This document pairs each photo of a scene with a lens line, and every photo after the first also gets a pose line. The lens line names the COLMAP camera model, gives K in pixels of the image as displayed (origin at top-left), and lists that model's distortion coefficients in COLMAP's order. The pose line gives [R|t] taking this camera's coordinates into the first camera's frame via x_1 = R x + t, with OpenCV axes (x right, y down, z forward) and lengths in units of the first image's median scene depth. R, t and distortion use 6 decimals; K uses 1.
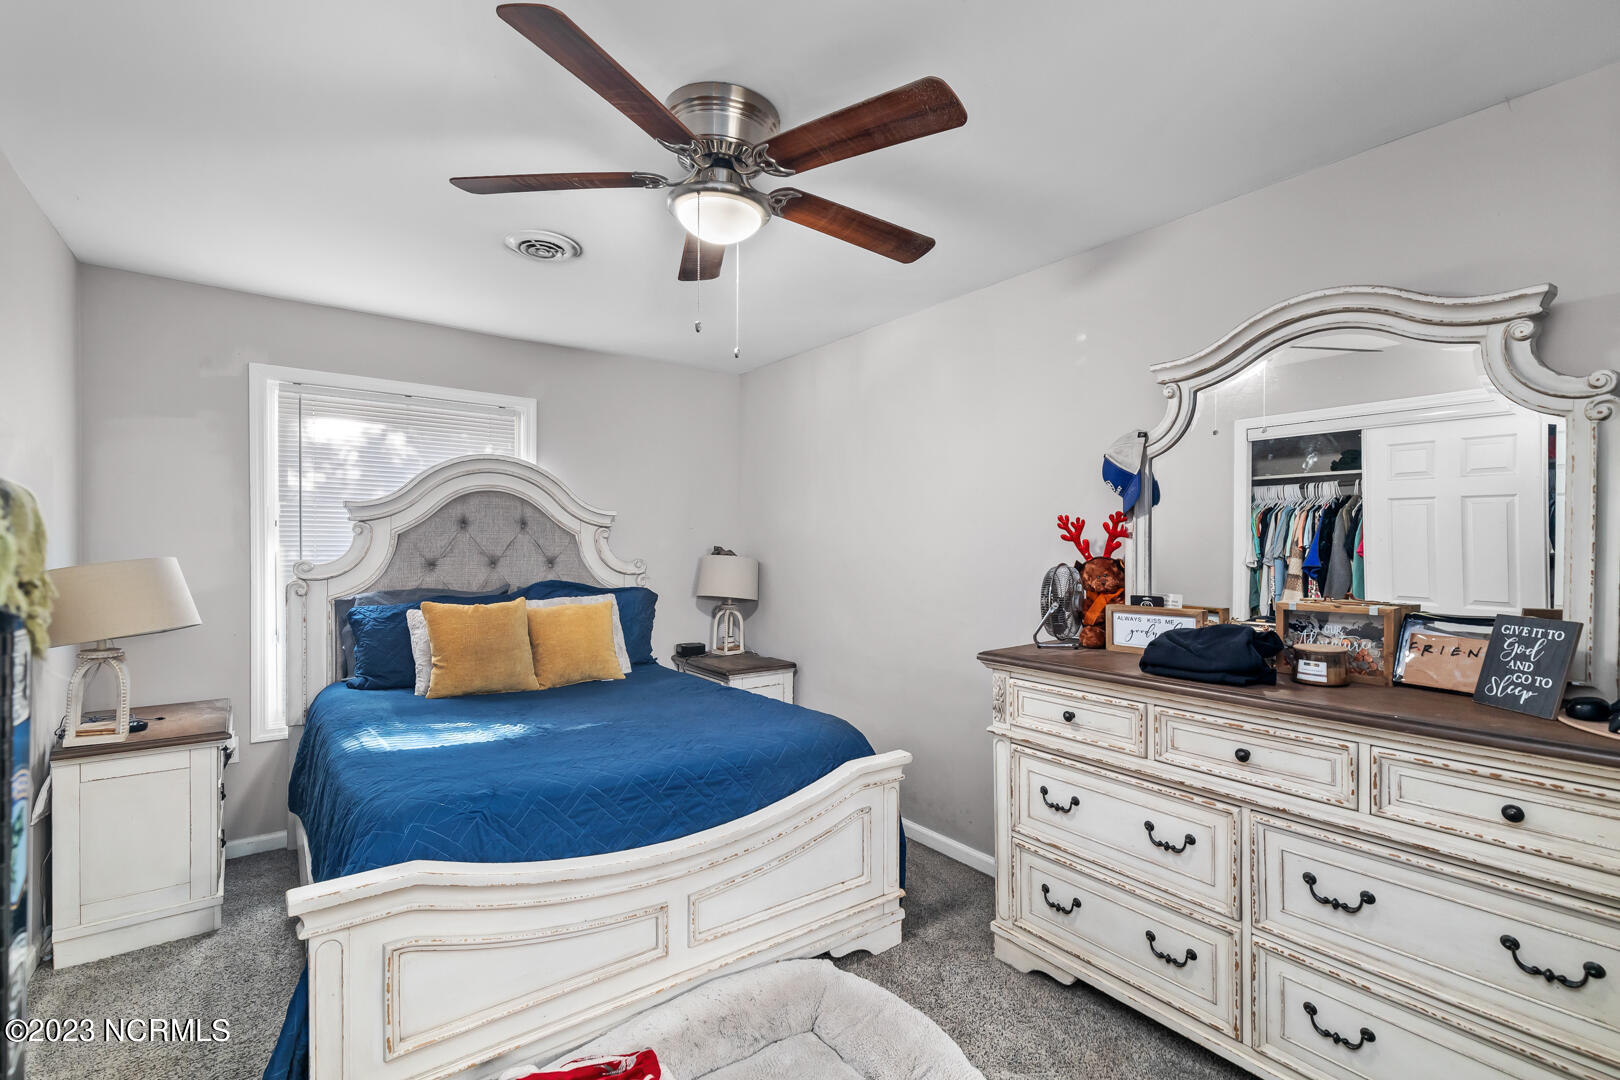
lens RADIAL K [[726.5, 0, 820.8], [0, 726.5, 544.2], [0, 0, 1]] dist [0.005845, 0.000120]
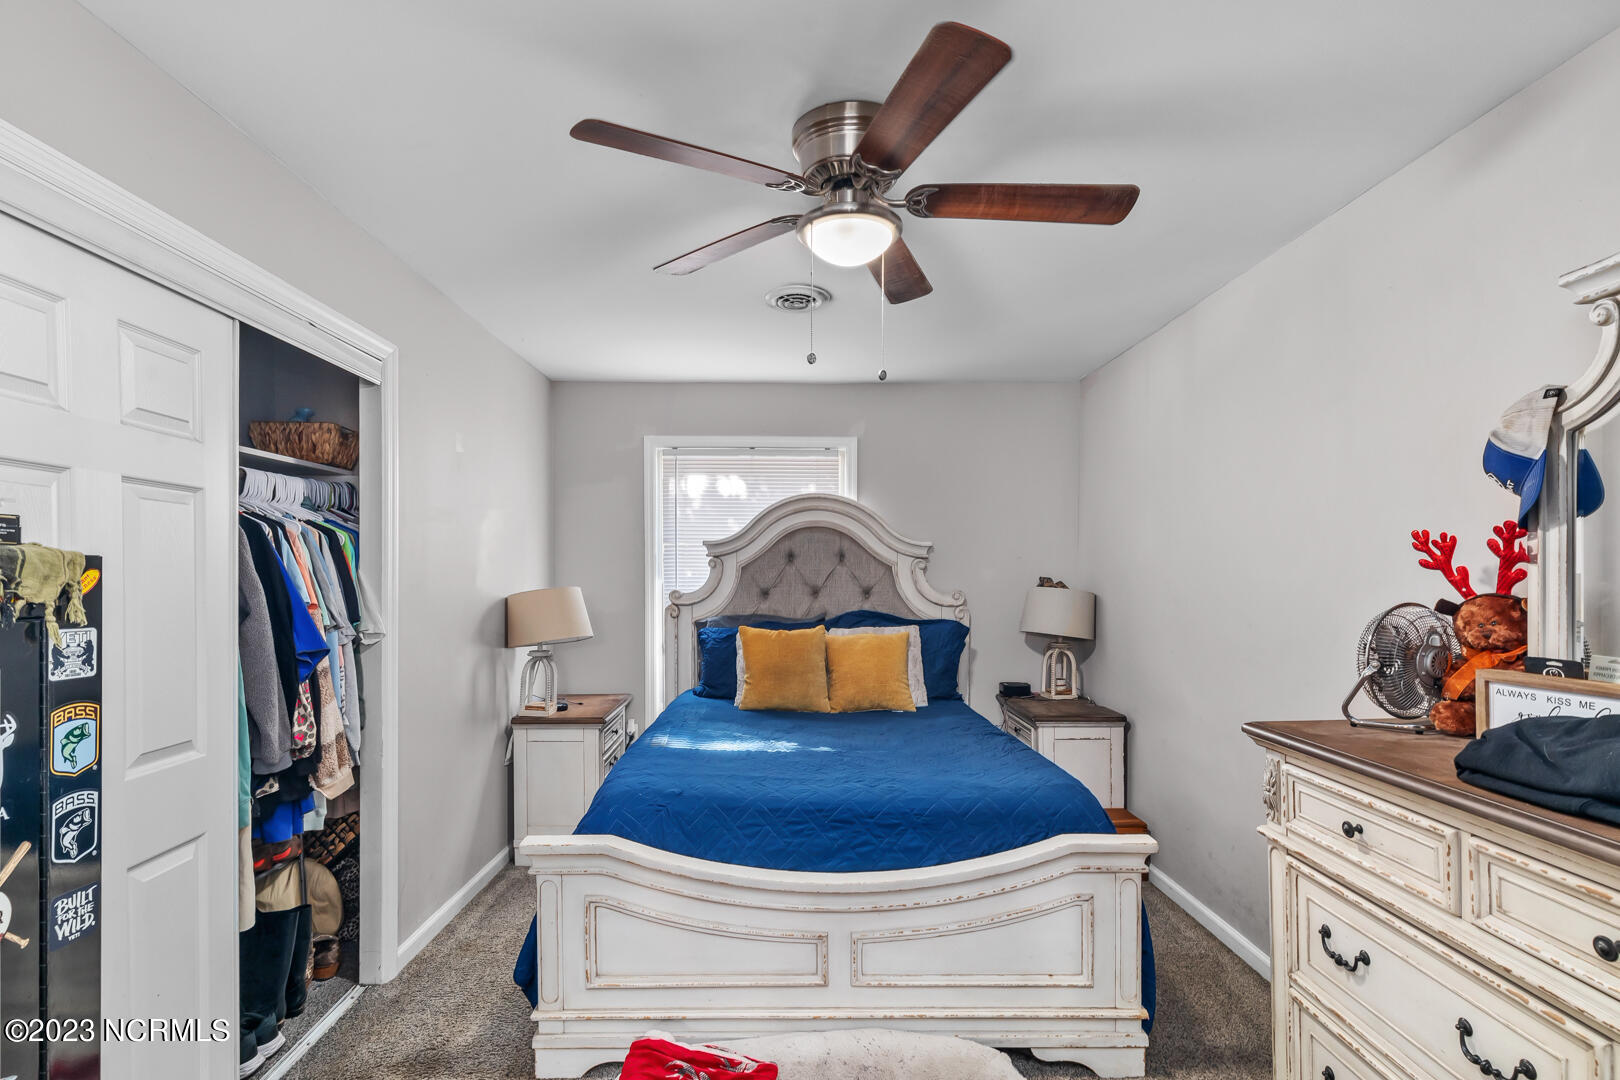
lens RADIAL K [[759.7, 0, 789.9], [0, 759.7, 575.0], [0, 0, 1]] dist [-0.000164, -0.000639]
pose [[0.797871, -0.003470, -0.602818, 0.304688], [0.004179, 0.999991, -0.000226, -0.001319], [0.602813, -0.002339, 0.797879, 0.107450]]
